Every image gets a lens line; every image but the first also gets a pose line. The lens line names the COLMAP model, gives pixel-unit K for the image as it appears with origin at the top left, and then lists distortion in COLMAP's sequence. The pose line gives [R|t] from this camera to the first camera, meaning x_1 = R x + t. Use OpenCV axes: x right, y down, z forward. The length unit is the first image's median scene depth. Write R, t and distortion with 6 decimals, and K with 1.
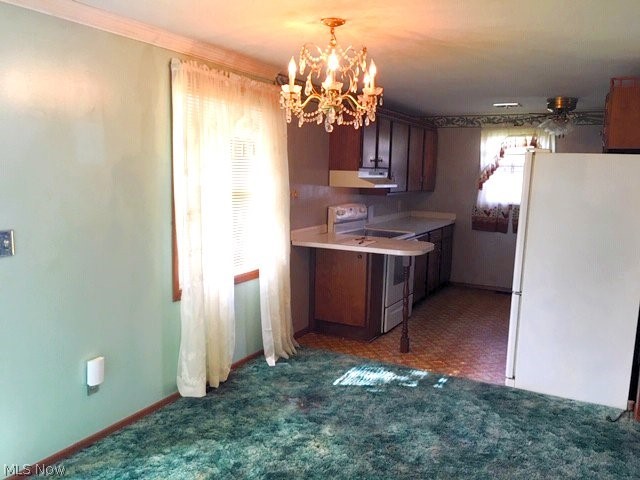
lens RADIAL K [[547.3, 0, 319.5], [0, 547.3, 242.1], [0, 0, 1]] dist [0.005055, -0.001918]
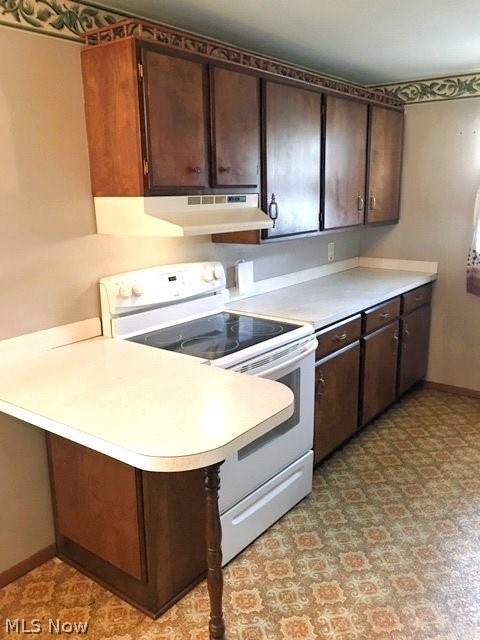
lens RADIAL K [[547.3, 0, 240.8], [0, 547.3, 317.9], [0, 0, 1]] dist [0.005055, -0.001918]
pose [[0.984570, 0.006886, -0.174854, 0.159303], [0.011083, 0.994766, 0.101579, -0.059433], [0.174638, -0.101950, 0.979340, 0.440824]]
